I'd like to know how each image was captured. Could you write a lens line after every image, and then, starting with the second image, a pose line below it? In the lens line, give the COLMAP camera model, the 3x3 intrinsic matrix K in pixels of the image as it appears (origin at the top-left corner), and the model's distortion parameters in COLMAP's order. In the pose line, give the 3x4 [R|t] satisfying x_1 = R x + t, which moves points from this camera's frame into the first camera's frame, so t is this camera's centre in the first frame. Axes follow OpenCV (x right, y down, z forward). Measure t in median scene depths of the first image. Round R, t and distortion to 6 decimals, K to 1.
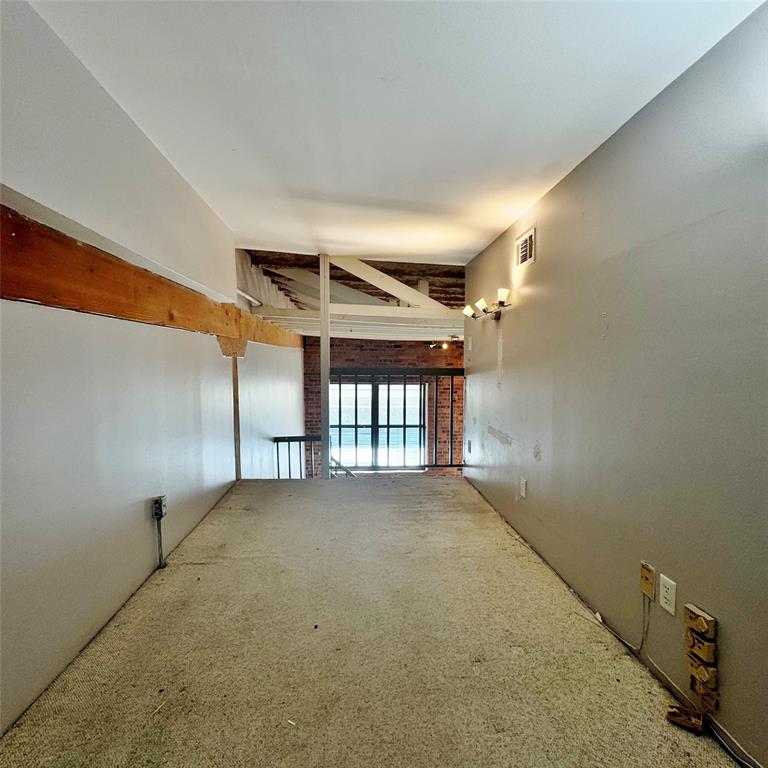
lens RADIAL K [[456.0, 0, 384.0], [0, 456.0, 384.0], [0, 0, 1]] dist [-0.003121, -0.000342]
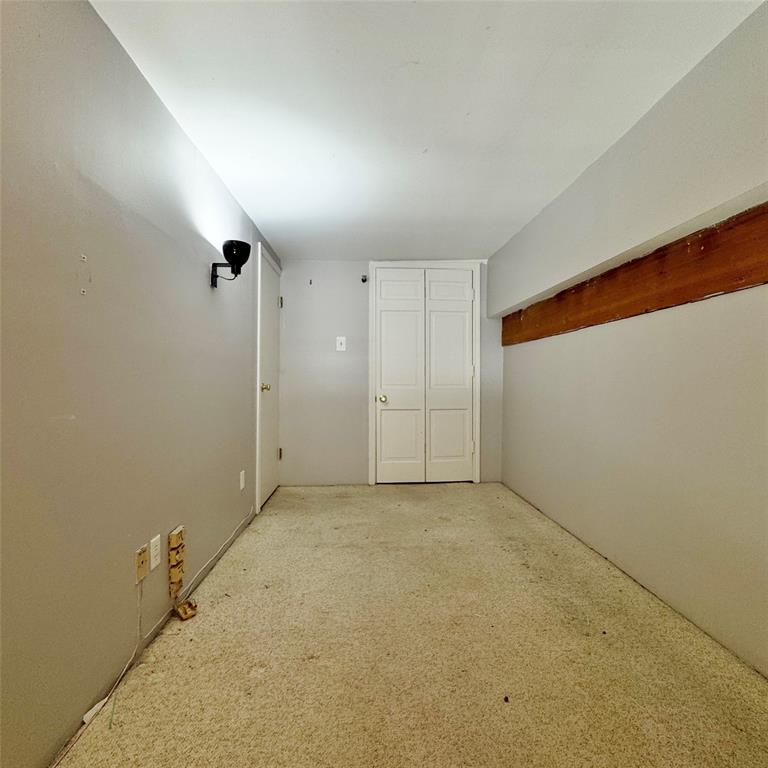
lens RADIAL K [[456.0, 0, 384.0], [0, 456.0, 384.0], [0, 0, 1]] dist [-0.003121, -0.000342]
pose [[-0.999572, -0.007691, 0.028242, 0.036401], [-0.005919, 0.998039, 0.062318, -0.019007], [-0.028665, 0.062124, -0.997657, 2.048412]]
